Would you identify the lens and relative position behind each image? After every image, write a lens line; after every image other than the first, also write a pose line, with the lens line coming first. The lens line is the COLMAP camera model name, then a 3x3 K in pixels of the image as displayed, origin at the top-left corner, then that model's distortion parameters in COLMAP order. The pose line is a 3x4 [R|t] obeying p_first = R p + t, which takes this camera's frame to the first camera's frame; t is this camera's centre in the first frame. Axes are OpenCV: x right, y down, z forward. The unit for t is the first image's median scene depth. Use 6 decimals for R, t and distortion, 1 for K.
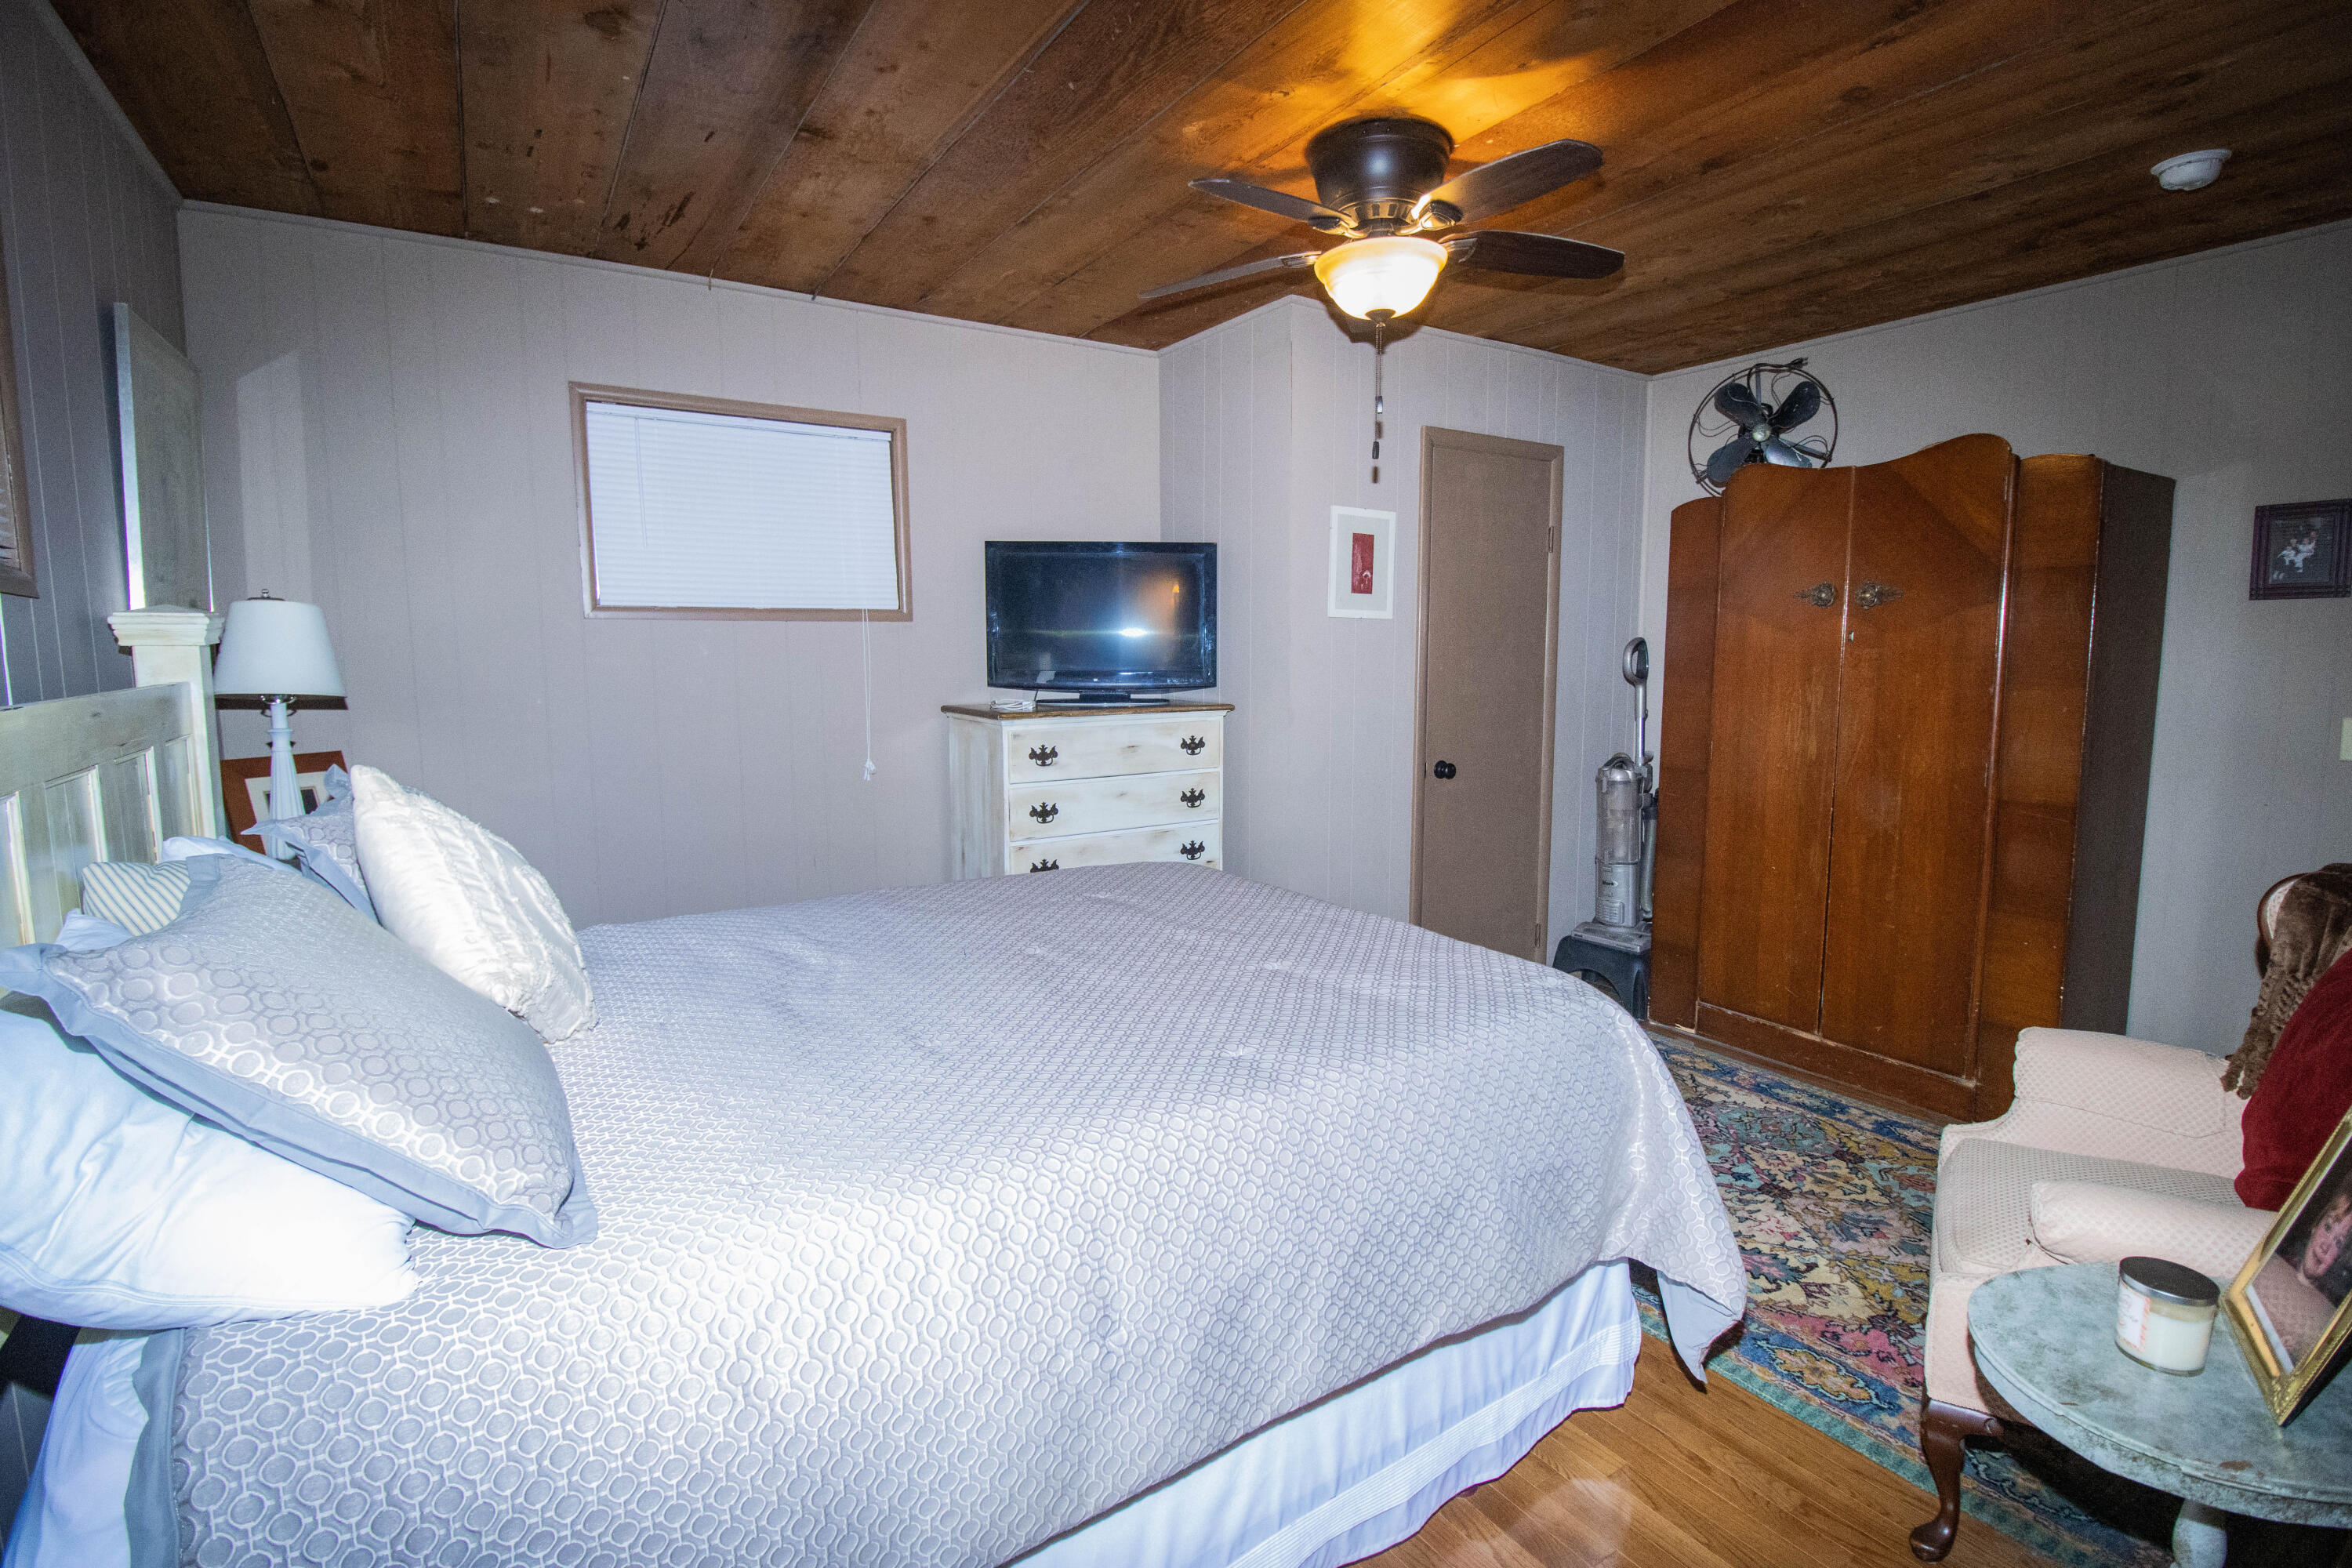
lens RADIAL K [[1108.1, 0, 1177.5], [0, 1108.1, 778.9], [0, 0, 1]] dist [0.000990, -0.011386]
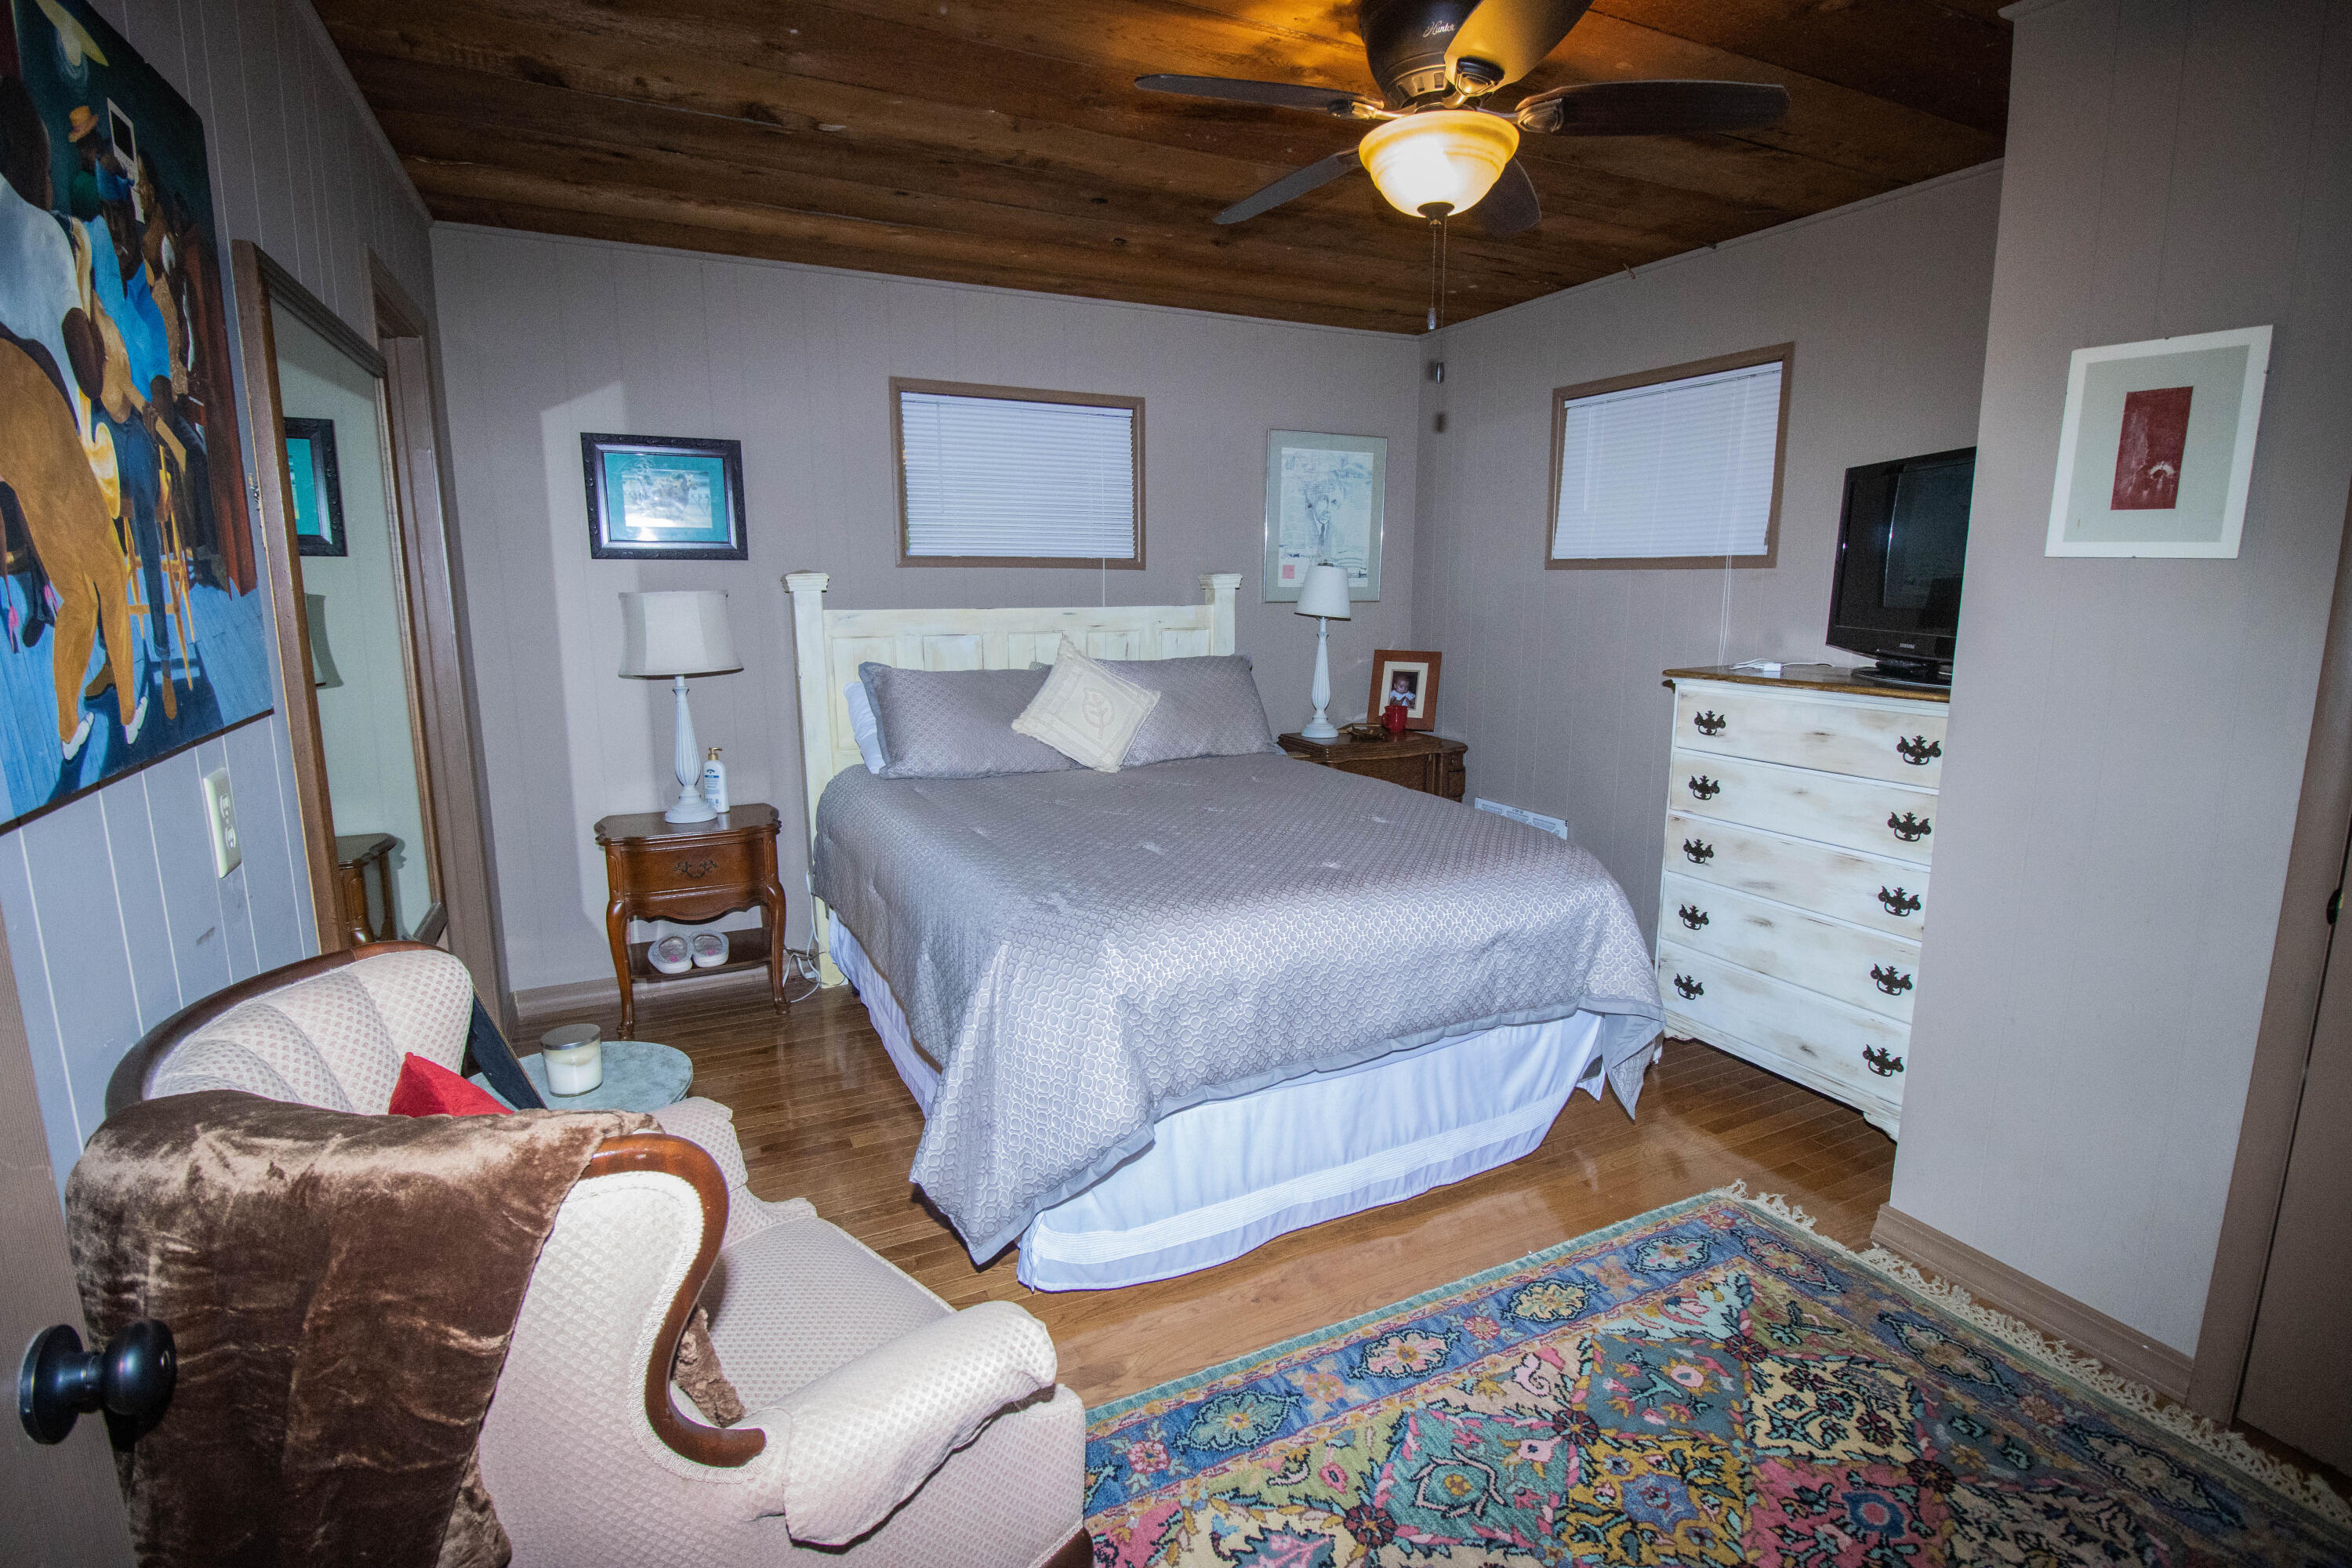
lens RADIAL K [[1108.1, 0, 1178.1], [0, 1108.1, 774.2], [0, 0, 1]] dist [0.000990, -0.011386]
pose [[-0.118755, 0.174810, -0.977414, 0.740701], [-0.123991, 0.974064, 0.189275, -0.089085], [0.985152, 0.143668, -0.094000, 0.630146]]
